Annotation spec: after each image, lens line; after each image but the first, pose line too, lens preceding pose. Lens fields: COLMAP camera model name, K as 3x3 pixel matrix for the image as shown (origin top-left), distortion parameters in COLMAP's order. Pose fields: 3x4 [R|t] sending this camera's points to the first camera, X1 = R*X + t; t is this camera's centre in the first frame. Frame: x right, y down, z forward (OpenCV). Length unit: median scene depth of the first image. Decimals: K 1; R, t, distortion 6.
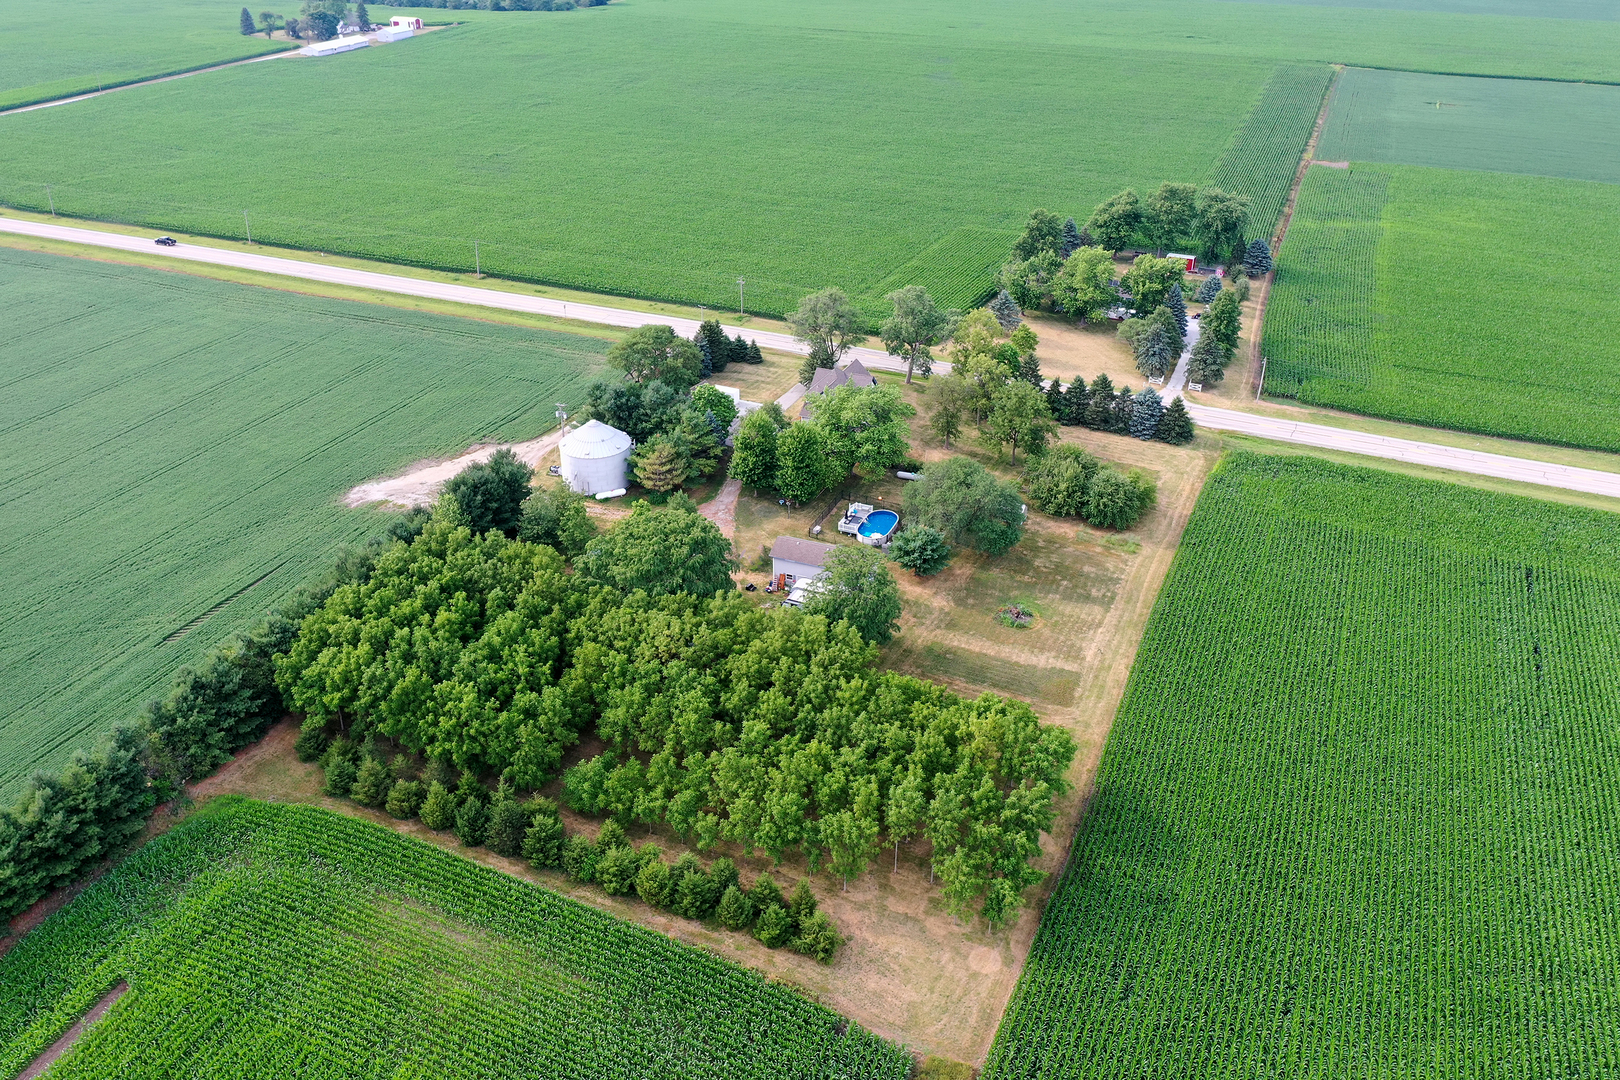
lens RADIAL K [[1271.4, 0, 810.0], [0, 1271.4, 540.0], [0, 0, 1]] dist [0.007296, -0.000140]
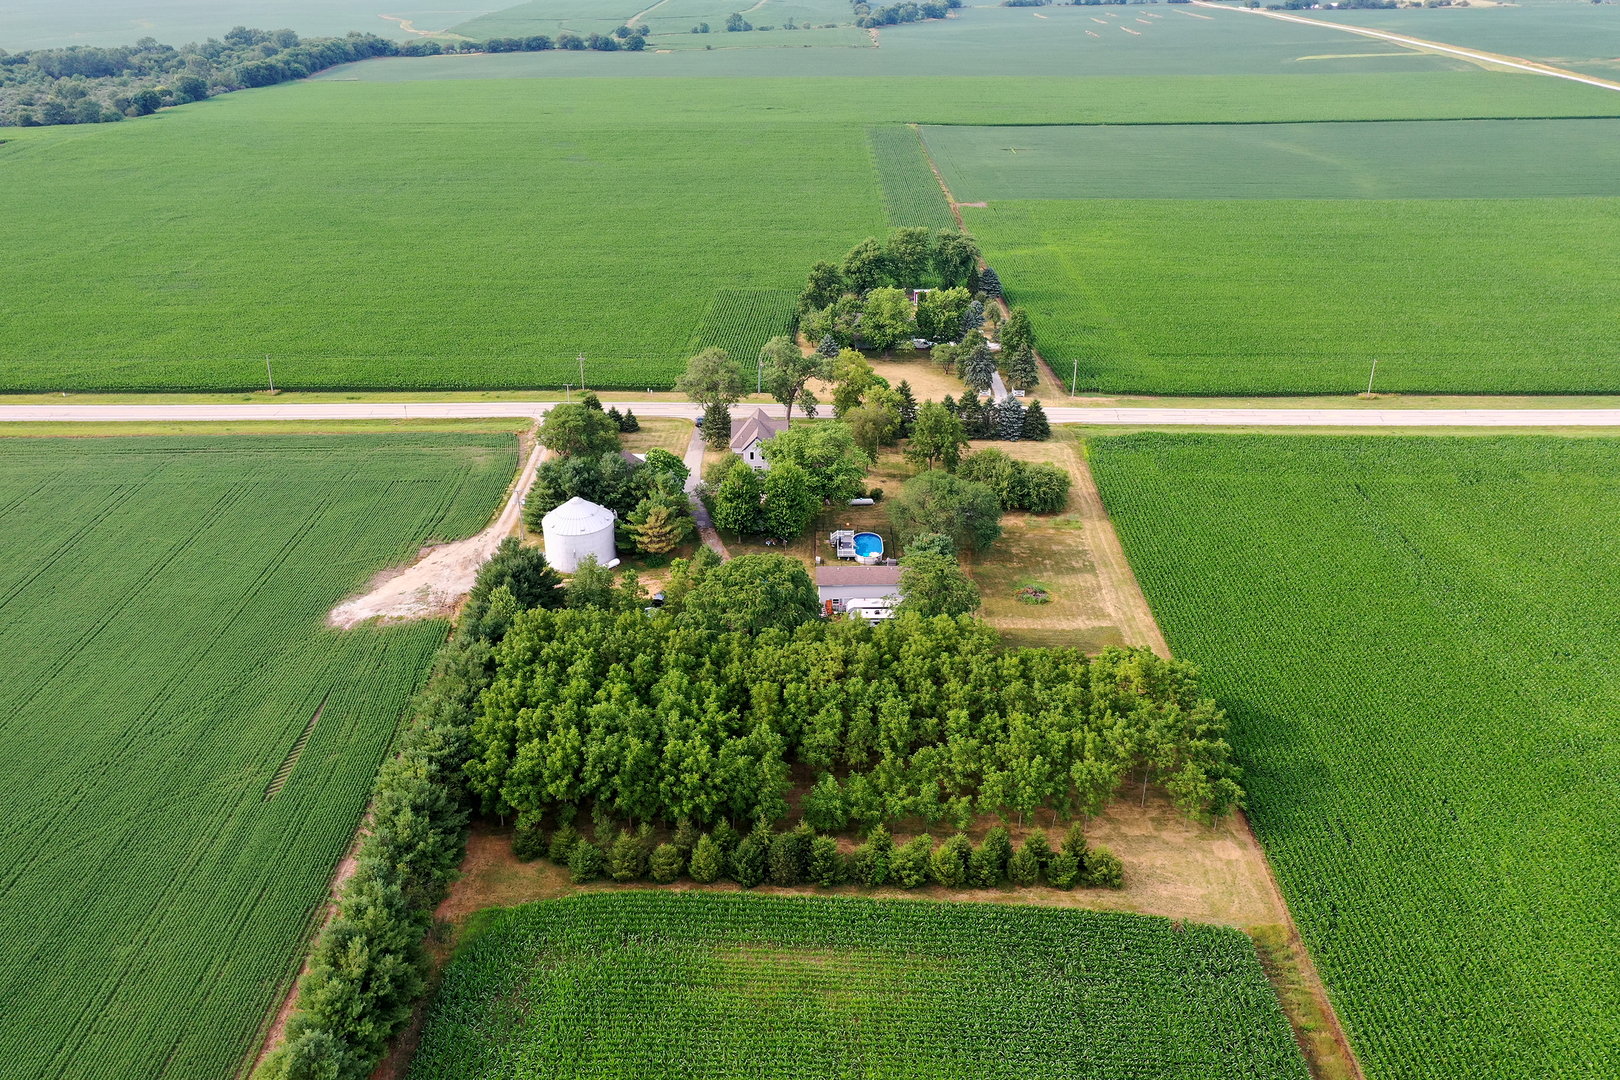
lens RADIAL K [[1271.4, 0, 810.0], [0, 1271.4, 540.0], [0, 0, 1]] dist [0.007296, -0.000140]
pose [[0.922345, -0.177151, 0.343362, -0.336932], [0.197085, 0.980099, -0.023750, -0.000534], [-0.332321, 0.089578, 0.938903, -0.004320]]
